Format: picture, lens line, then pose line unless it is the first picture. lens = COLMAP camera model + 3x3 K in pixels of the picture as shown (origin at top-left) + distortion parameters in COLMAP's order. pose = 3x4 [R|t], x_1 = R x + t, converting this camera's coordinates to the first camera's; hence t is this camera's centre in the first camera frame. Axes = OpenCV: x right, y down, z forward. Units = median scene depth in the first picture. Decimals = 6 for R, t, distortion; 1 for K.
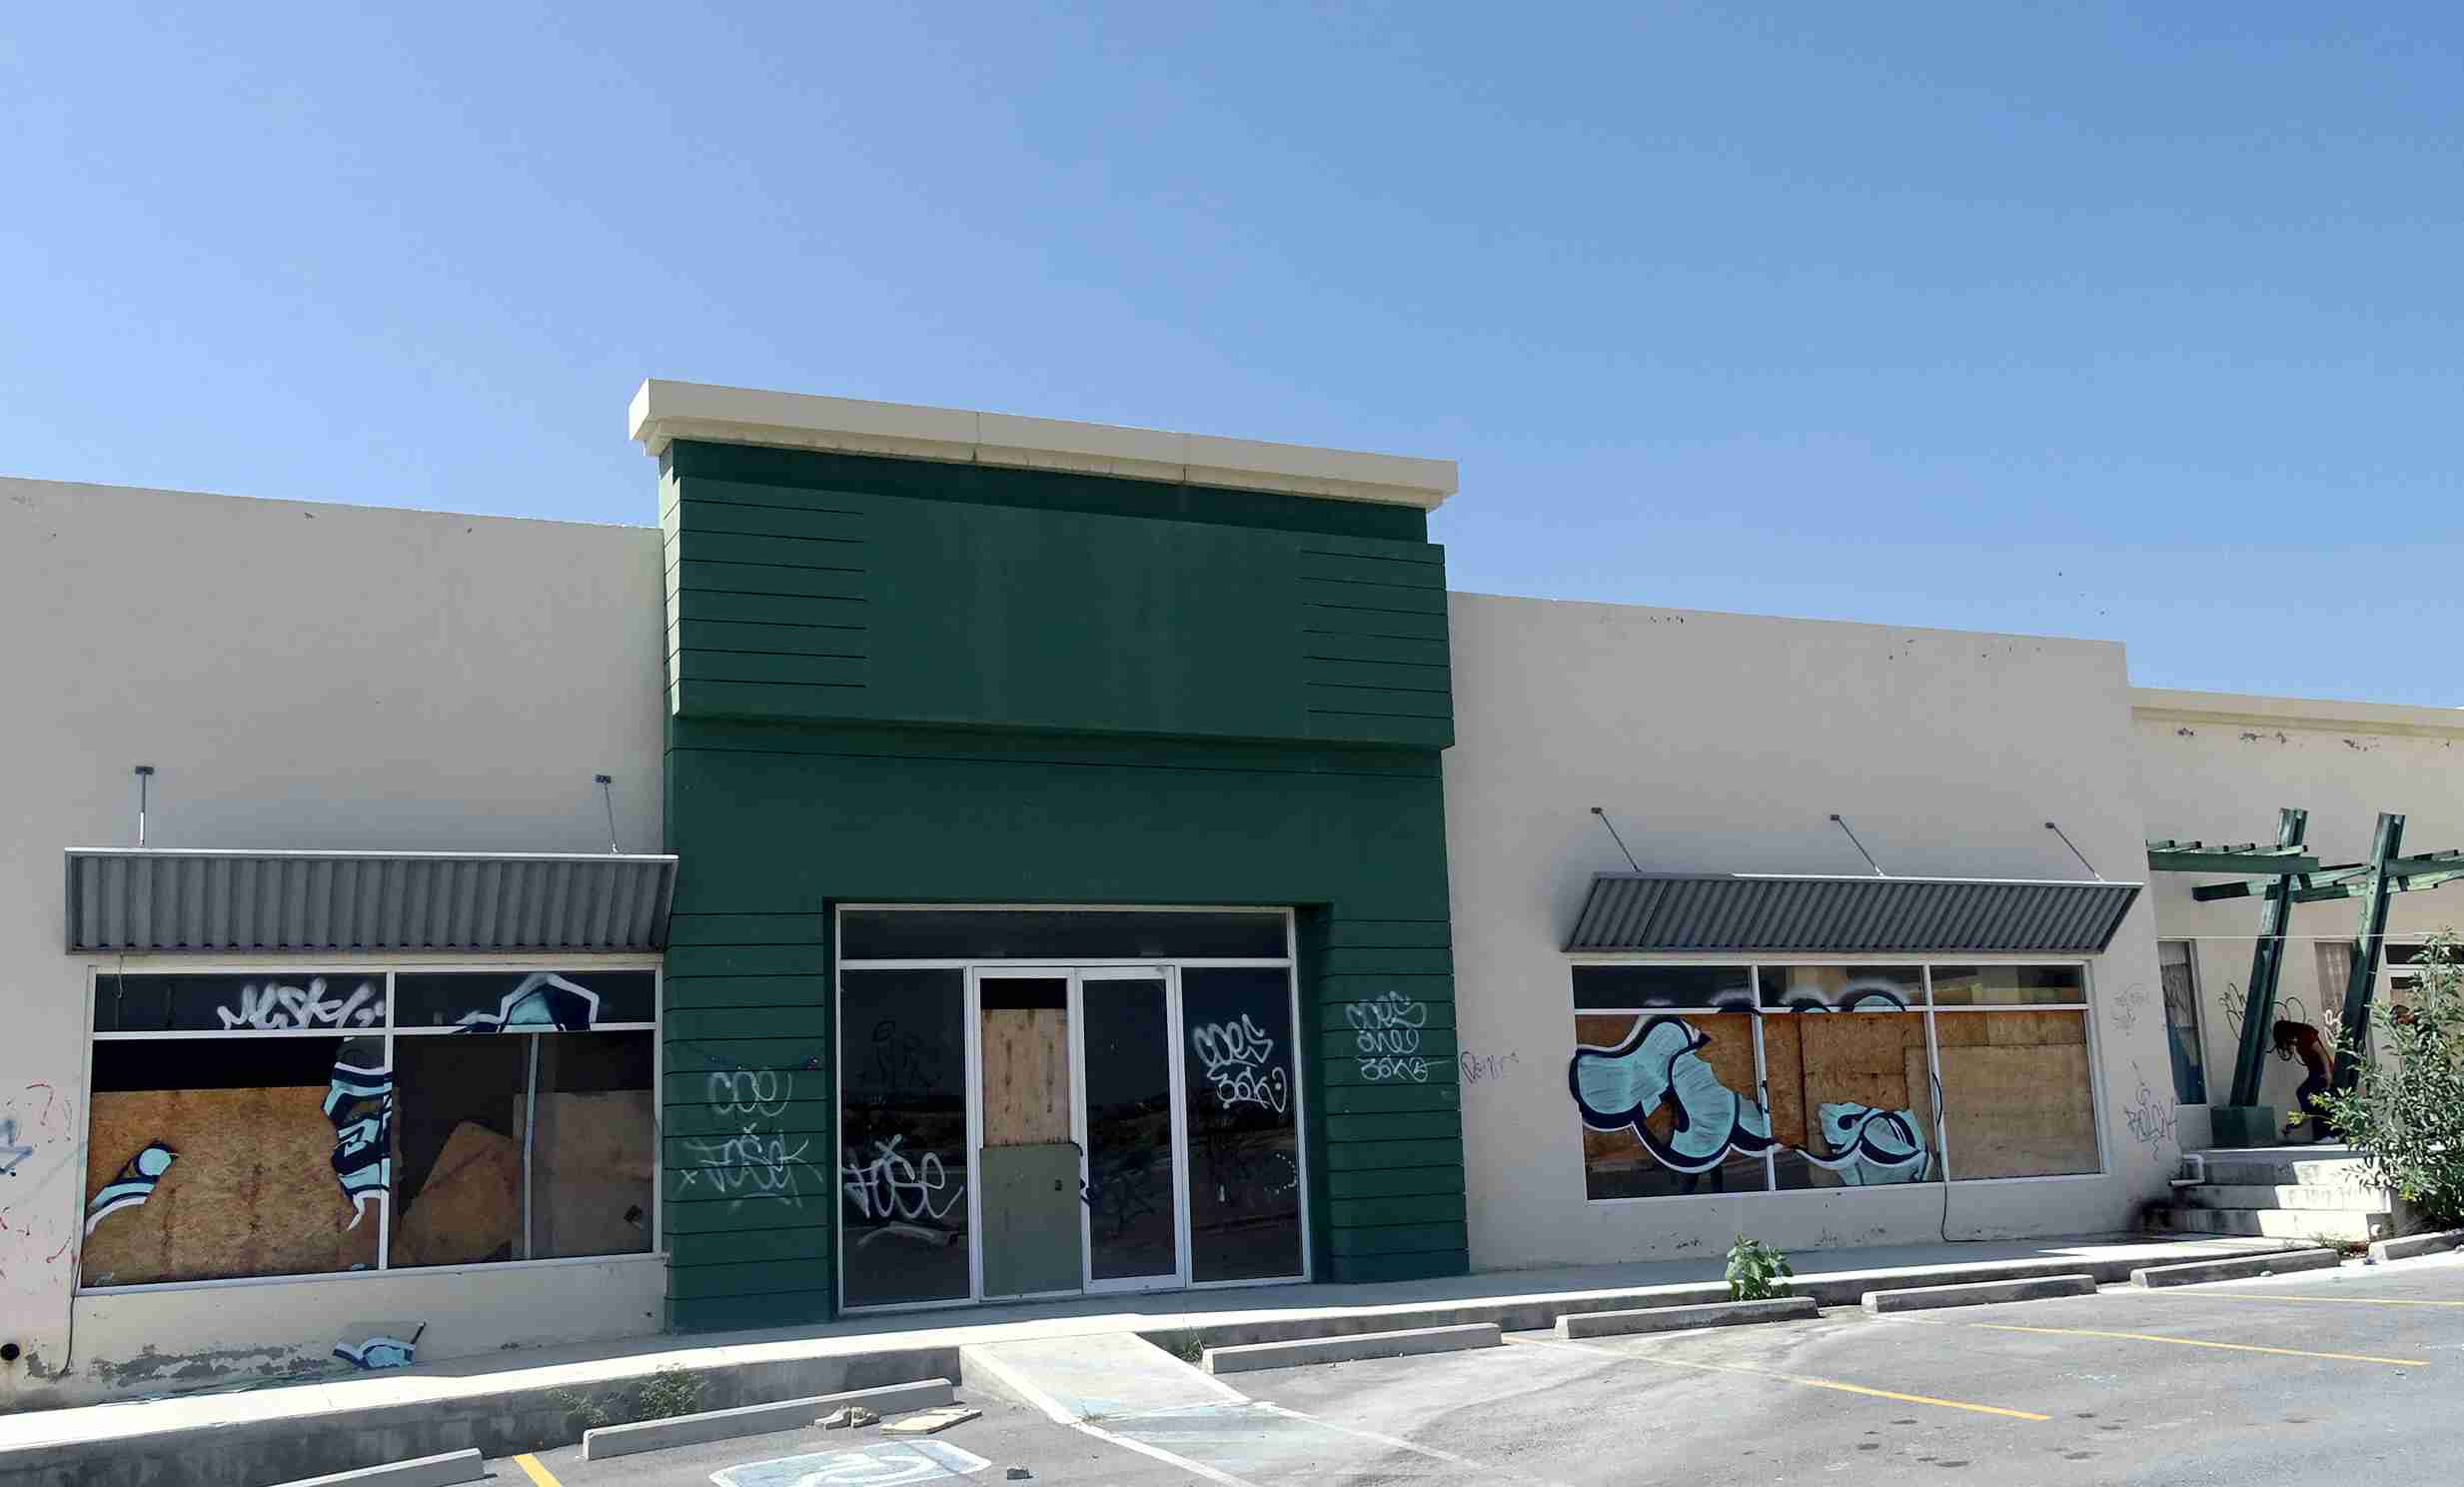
lens RADIAL K [[2128.3, 0, 1232.0], [0, 2128.3, 743.5], [0, 0, 1]] dist [0.034786, 0.000992]
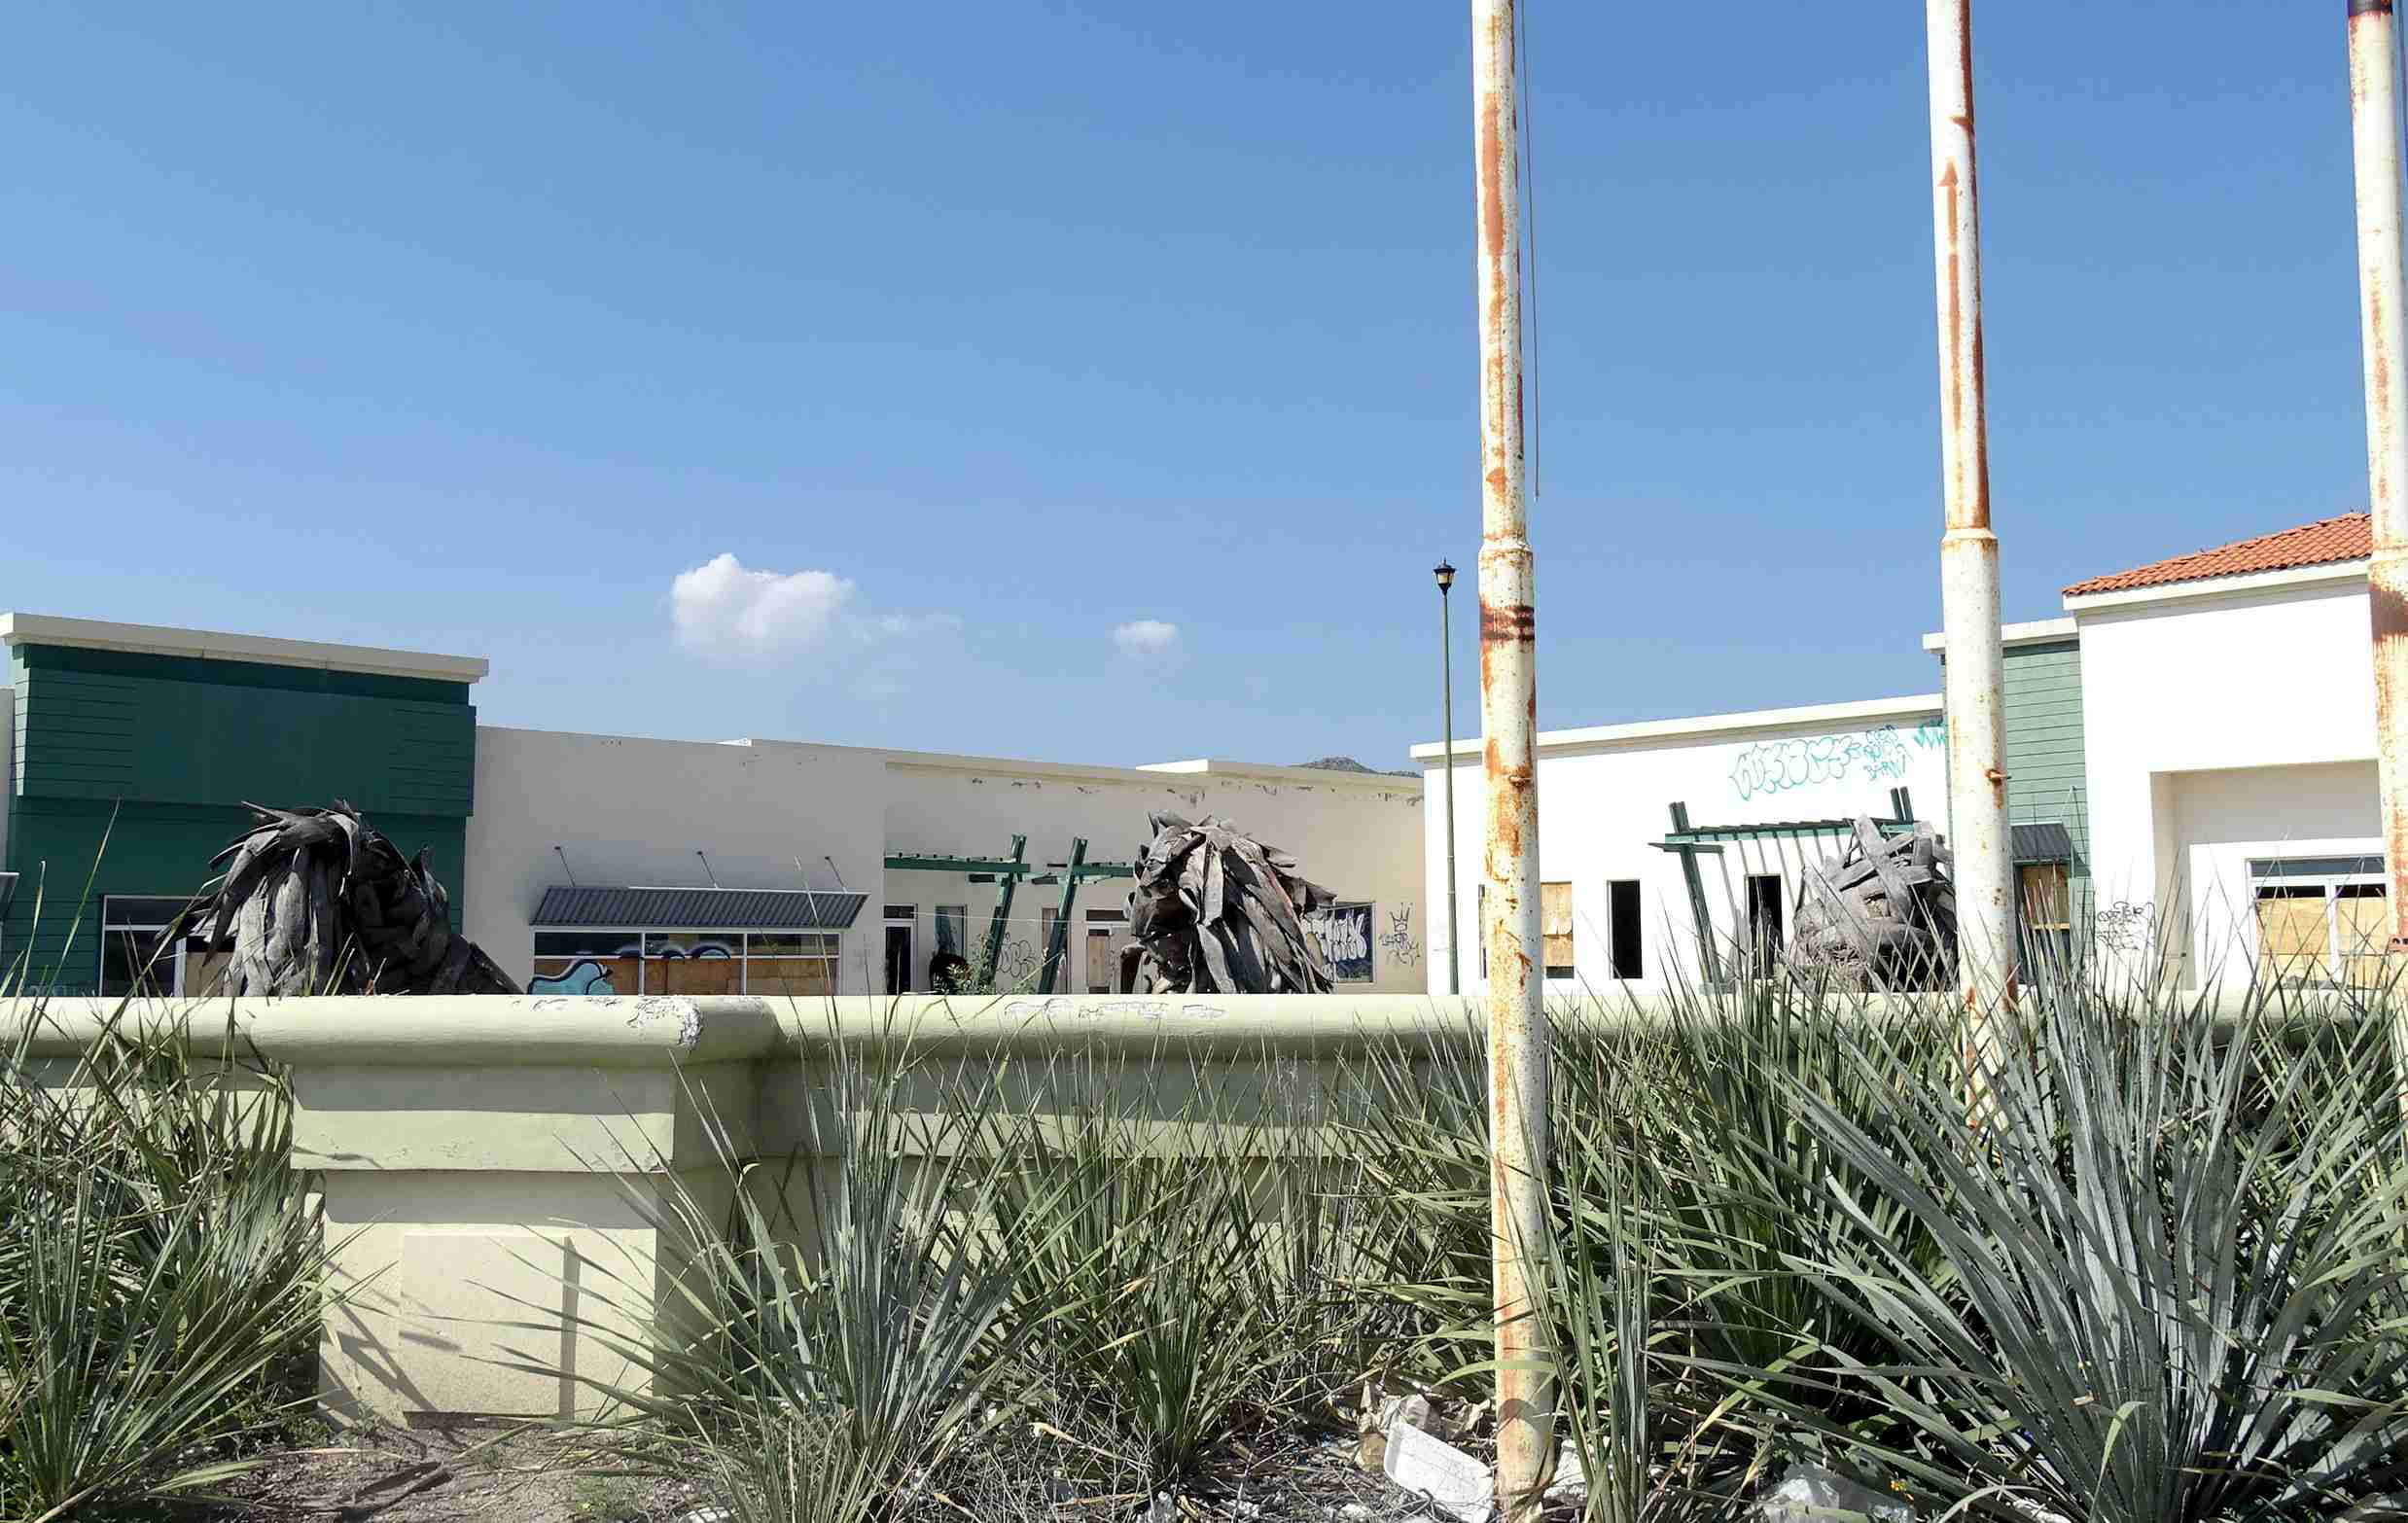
lens RADIAL K [[2052.6, 0, 1204.0], [0, 2052.6, 761.5], [0, 0, 1]] dist [-0.001280, -0.000597]
pose [[0.925877, 0.071713, 0.370957, 0.029940], [-0.099846, 0.993359, 0.057171, -0.233563], [-0.364394, -0.089972, 0.926889, -0.977811]]
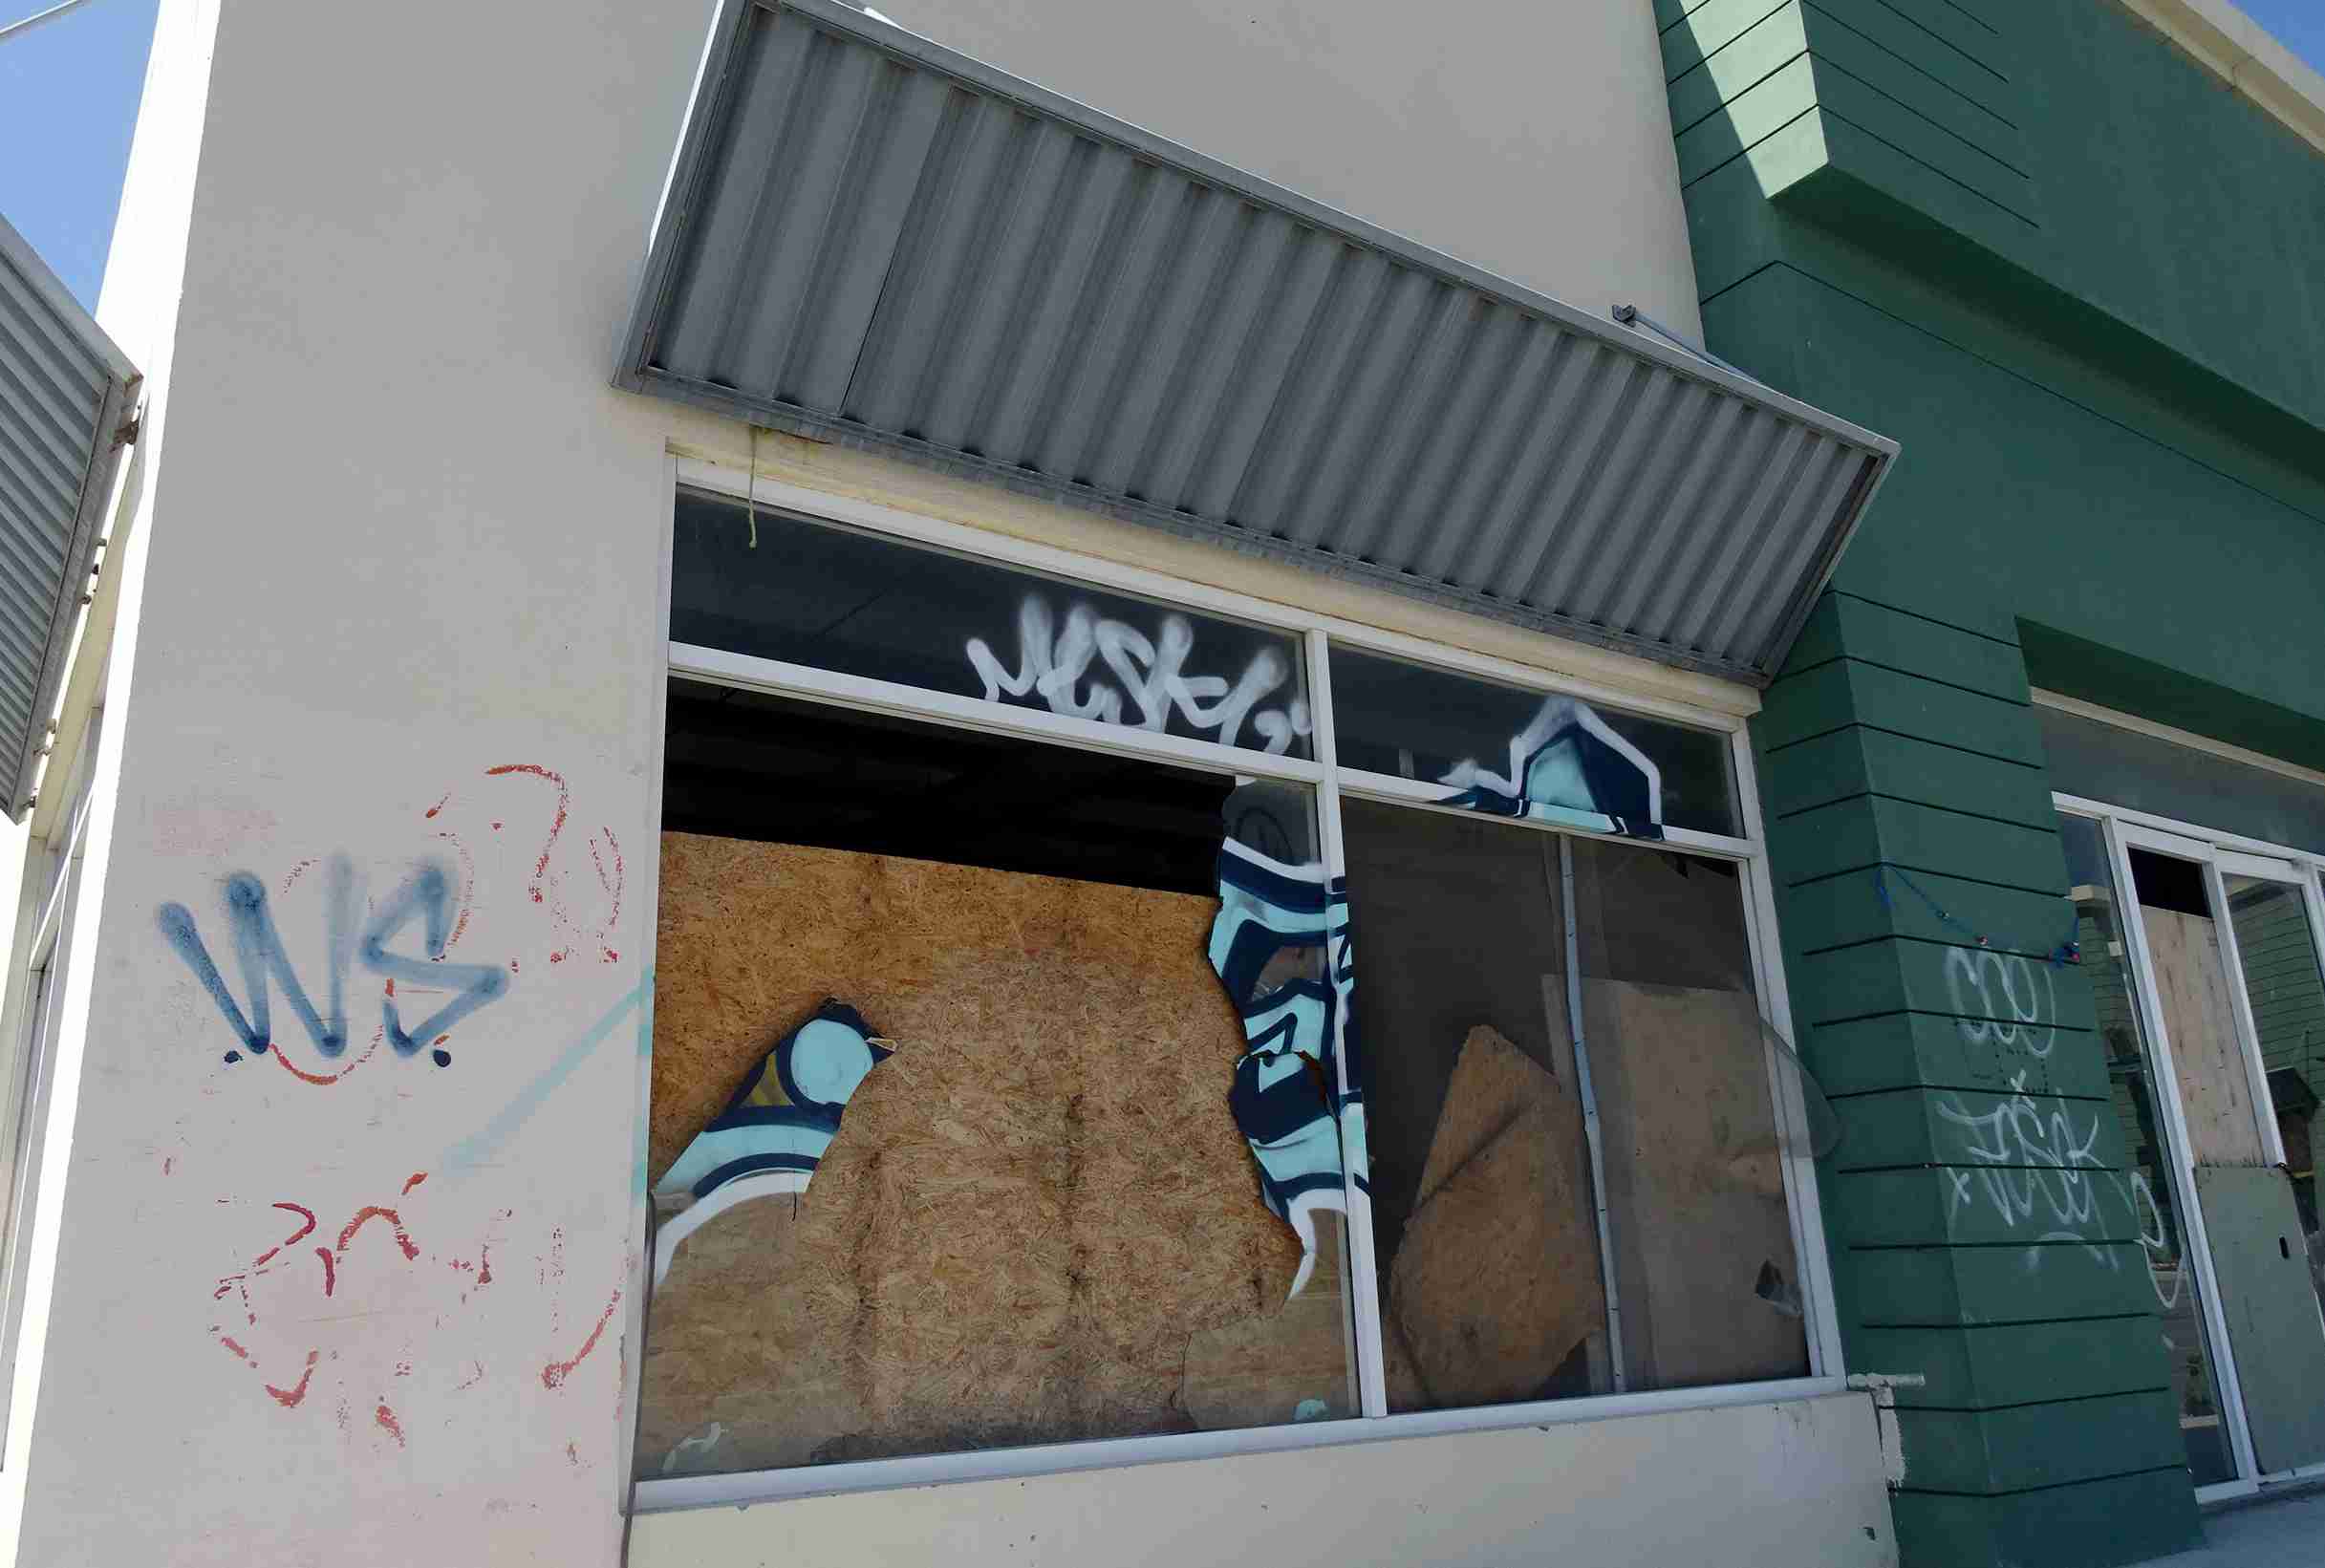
lens RADIAL K [[1728.0, 0, 1162.5], [0, 1728.0, 784.0], [0, 0, 1]] dist [0.008828, -0.002705]
pose [[0.981458, 0.056178, 0.183262, -0.483572], [-0.033377, 0.991568, -0.125212, 0.177386], [-0.188751, 0.116774, 0.975057, 0.710522]]
